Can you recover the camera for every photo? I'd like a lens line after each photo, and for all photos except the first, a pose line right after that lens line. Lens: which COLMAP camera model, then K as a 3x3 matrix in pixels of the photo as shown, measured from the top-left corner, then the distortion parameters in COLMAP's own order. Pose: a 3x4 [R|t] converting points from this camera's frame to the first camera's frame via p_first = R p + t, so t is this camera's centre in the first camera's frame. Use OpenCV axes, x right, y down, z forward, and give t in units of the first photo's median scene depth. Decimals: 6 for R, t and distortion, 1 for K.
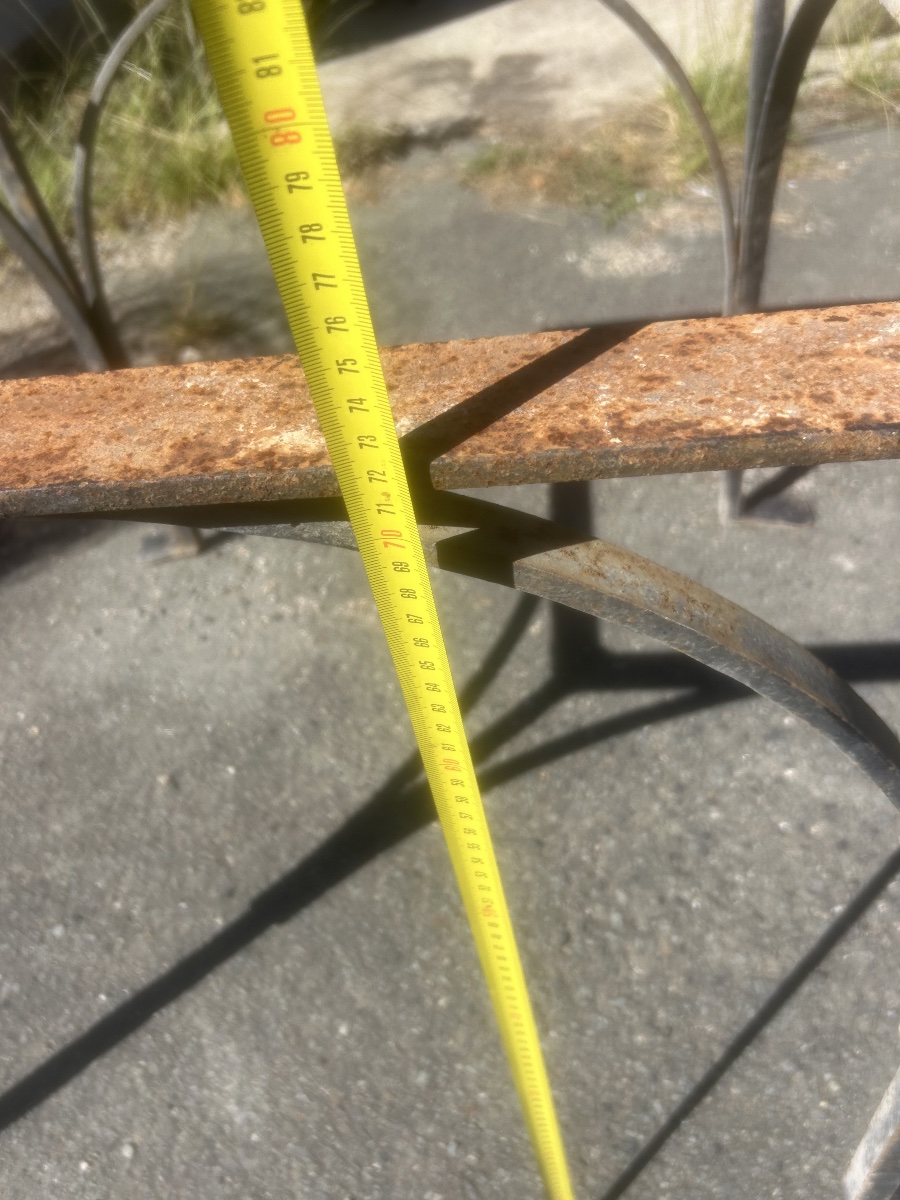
lens RADIAL K [[912.5, 0, 458.9], [0, 912.5, 603.6], [0, 0, 1]] dist [0.046751, -0.054513]
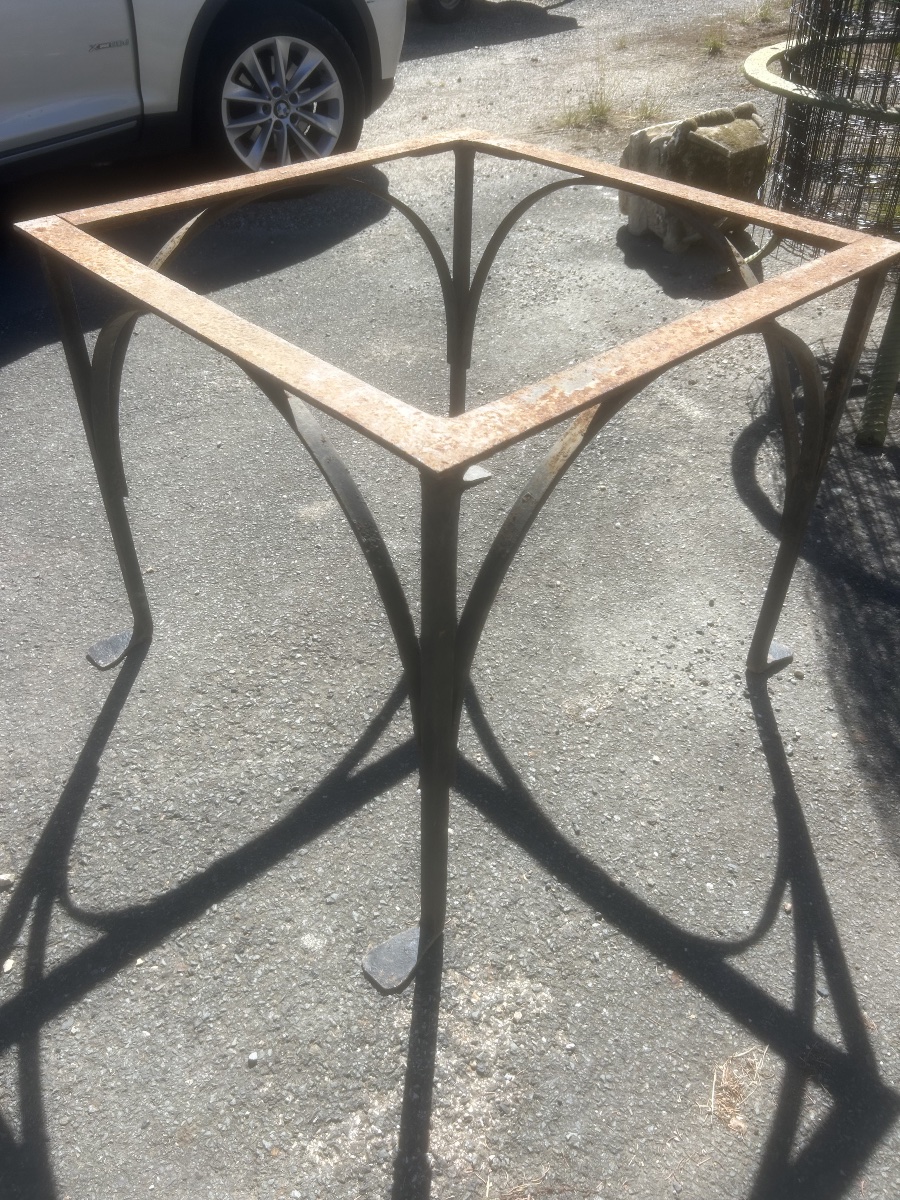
lens RADIAL K [[912.5, 0, 456.5], [0, 912.5, 605.2], [0, 0, 1]] dist [0.046751, -0.054513]
pose [[-0.675426, 0.560711, -0.478959, 0.863311], [-0.466843, 0.177650, 0.866313, -1.576422], [0.570839, 0.808729, 0.141775, 0.922707]]
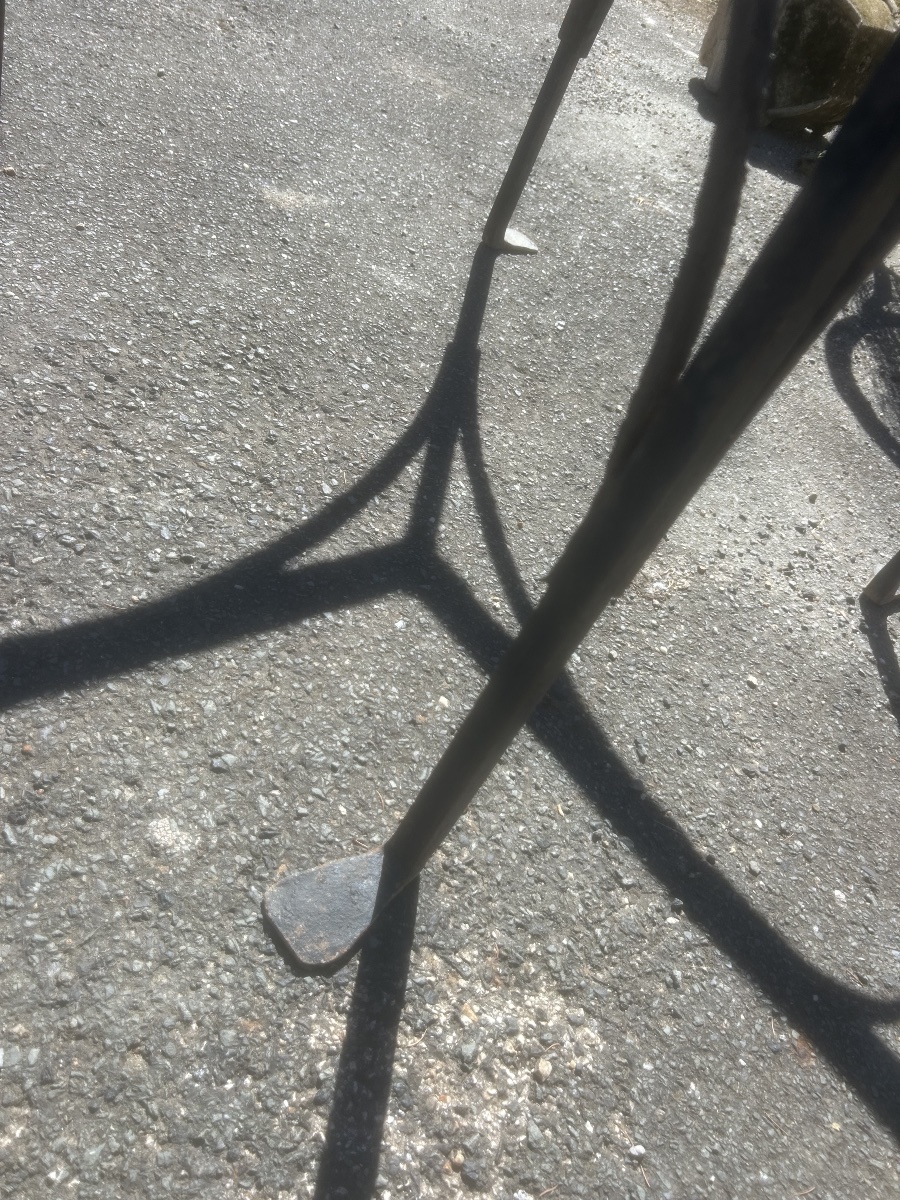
lens RADIAL K [[912.5, 0, 453.2], [0, 912.5, 591.9], [0, 0, 1]] dist [0.046751, -0.054513]
pose [[-0.719415, 0.390484, -0.574425, 0.799038], [-0.636638, -0.040022, 0.770124, -0.778231], [0.277731, 0.919739, 0.277390, 1.120938]]
